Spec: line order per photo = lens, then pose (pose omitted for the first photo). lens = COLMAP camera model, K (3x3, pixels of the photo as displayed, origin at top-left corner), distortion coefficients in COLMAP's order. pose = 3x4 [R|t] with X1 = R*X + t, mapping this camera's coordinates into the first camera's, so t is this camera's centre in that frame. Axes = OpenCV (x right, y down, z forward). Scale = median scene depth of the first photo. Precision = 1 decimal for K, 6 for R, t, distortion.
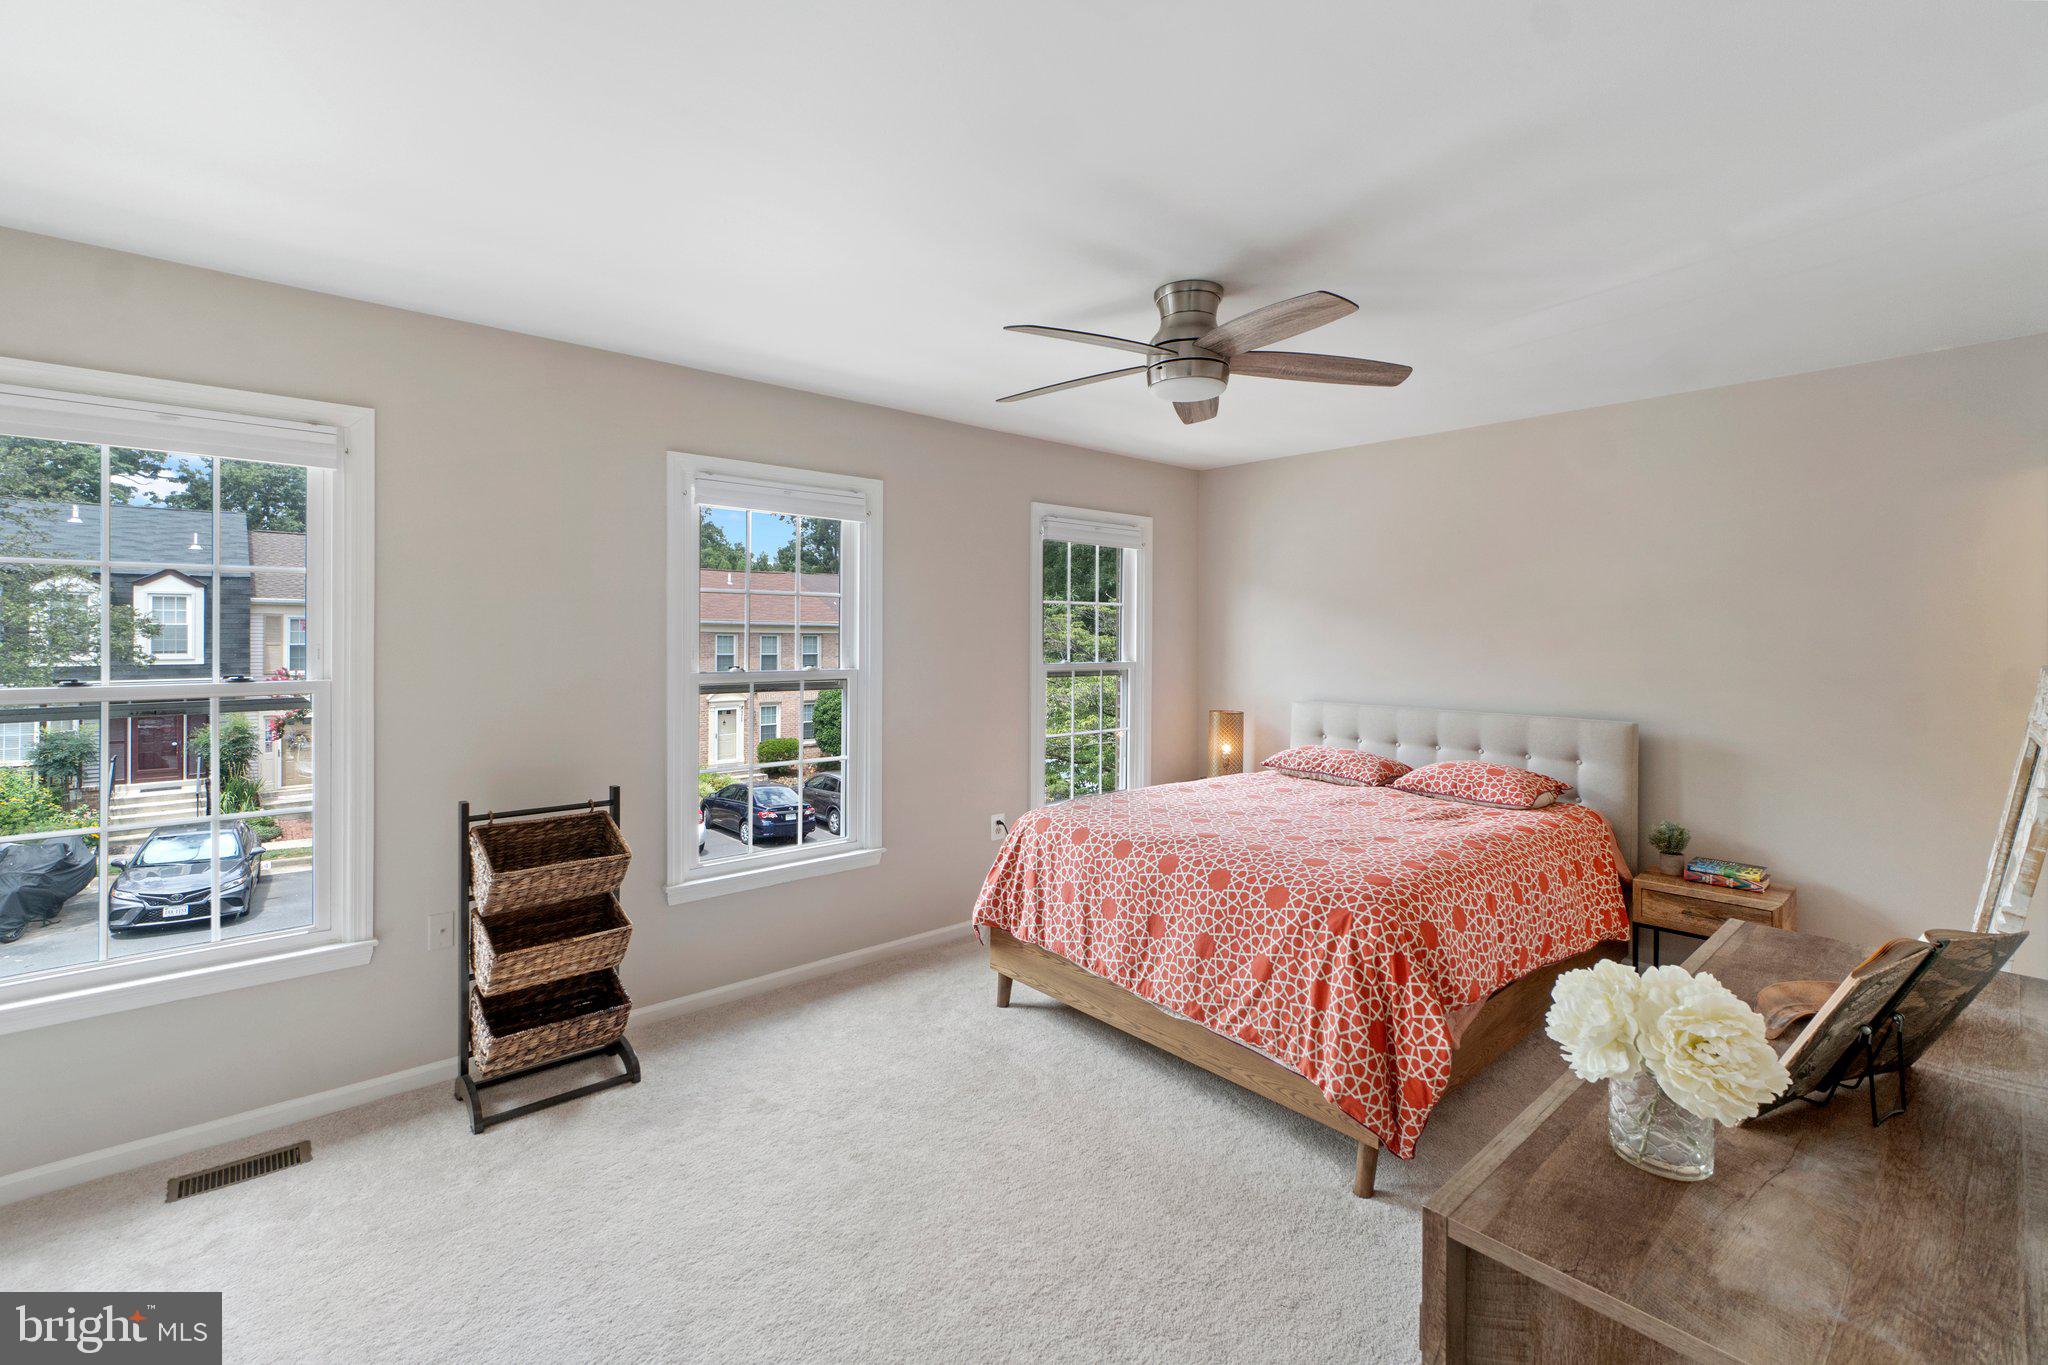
lens RADIAL K [[901.9, 0, 1015.3], [0, 901.9, 645.9], [0, 0, 1]] dist [0.009825, 0.000234]
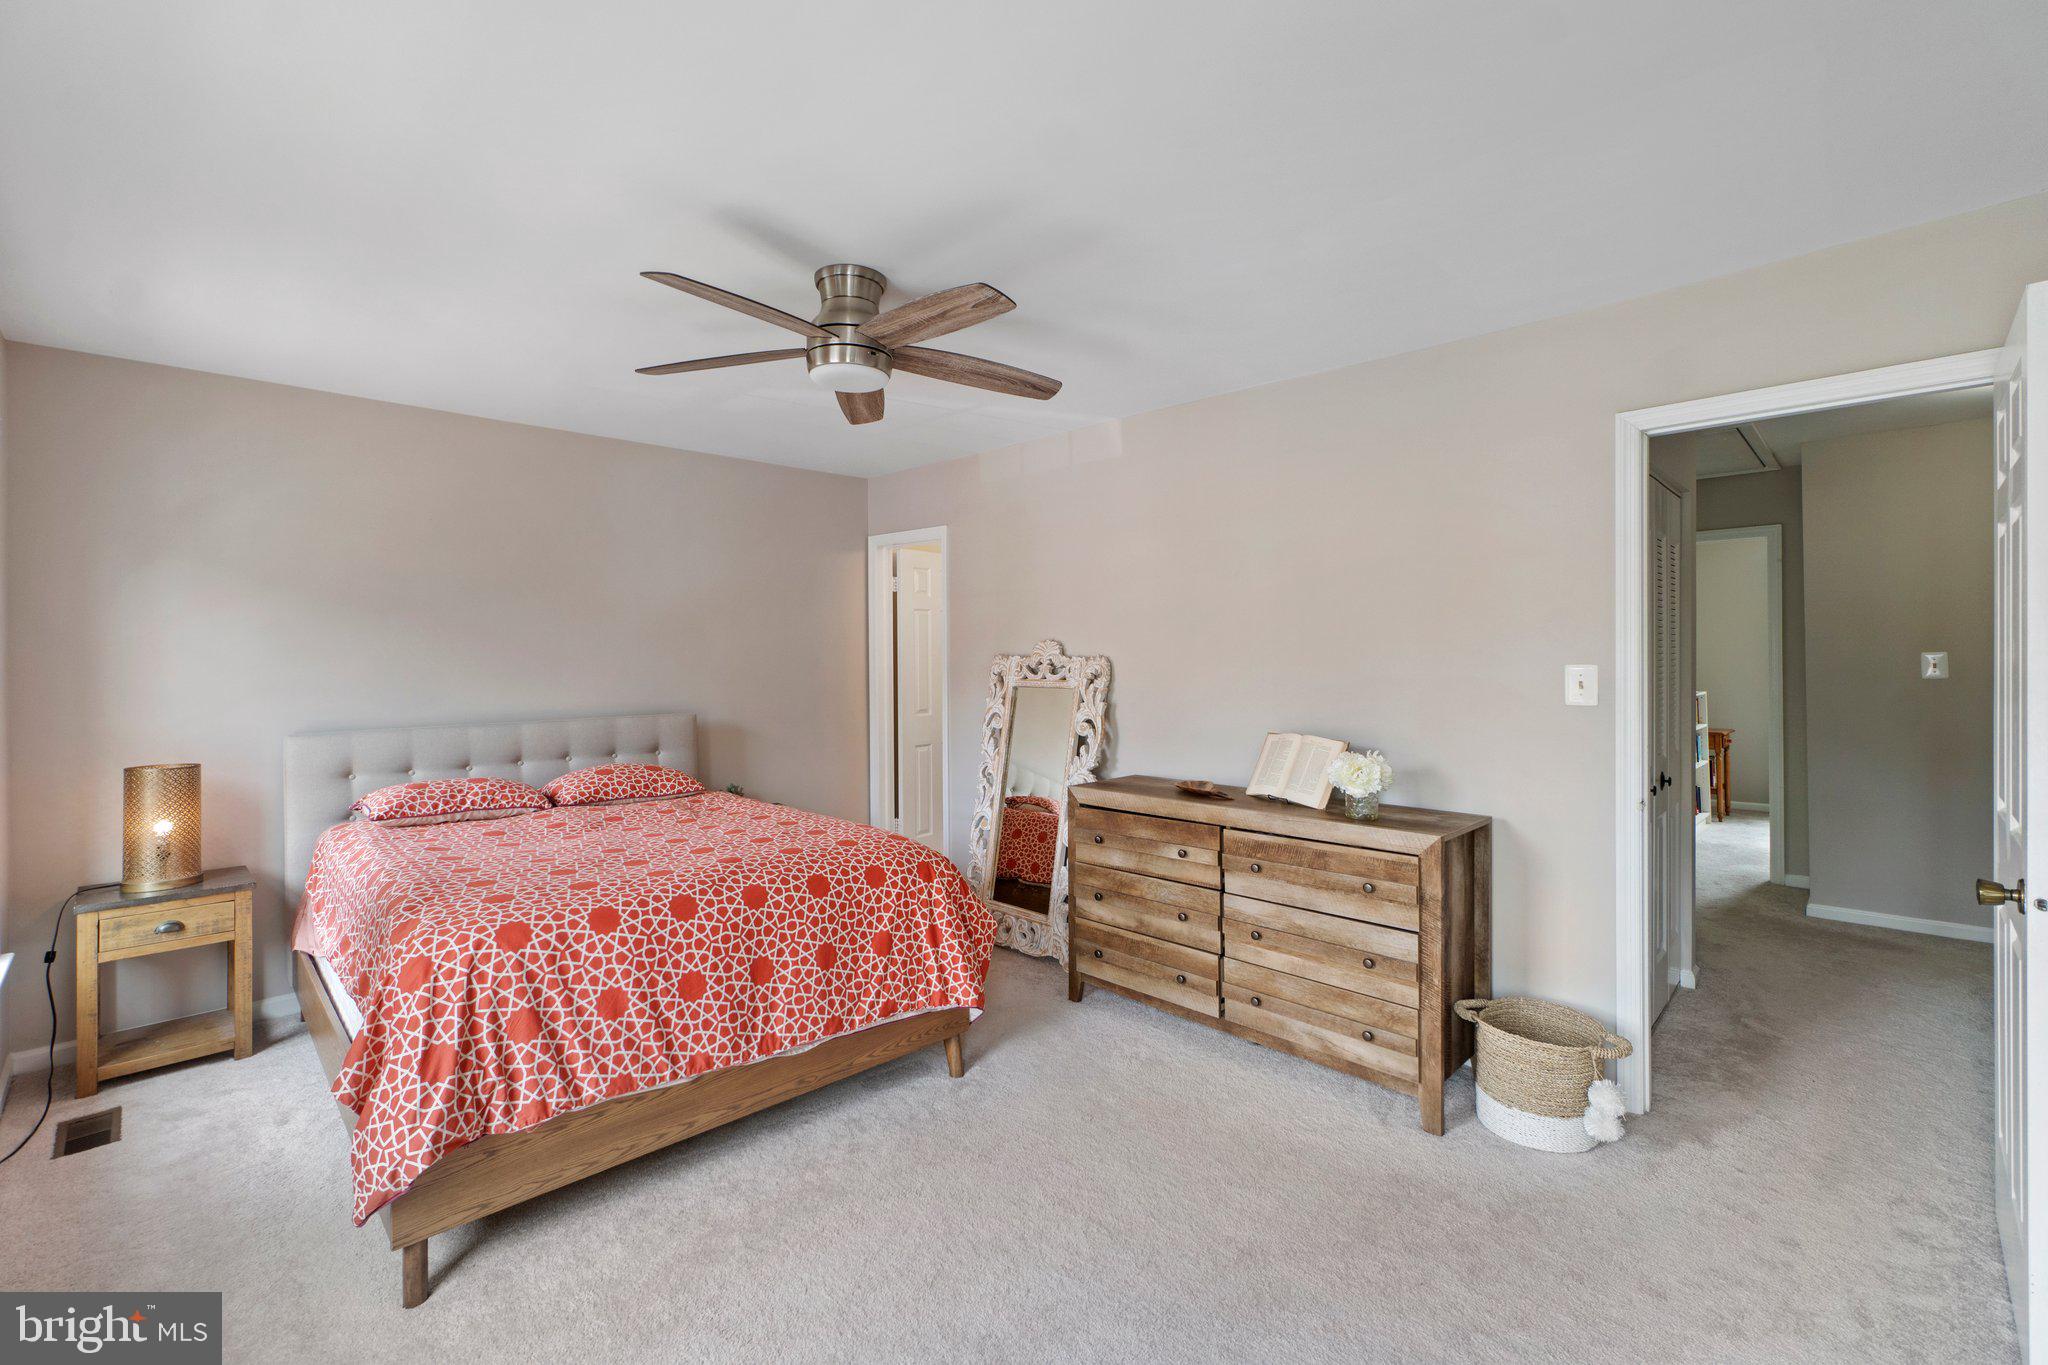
lens RADIAL K [[884.0, 0, 1027.2], [0, 884.0, 657.9], [0, 0, 1]] dist [-0.001942, 0.000273]
pose [[-0.054278, -0.010196, 0.998474, -0.687540], [0.023255, 0.999664, 0.011473, 0.008963], [-0.998255, 0.023842, -0.054023, 0.776685]]
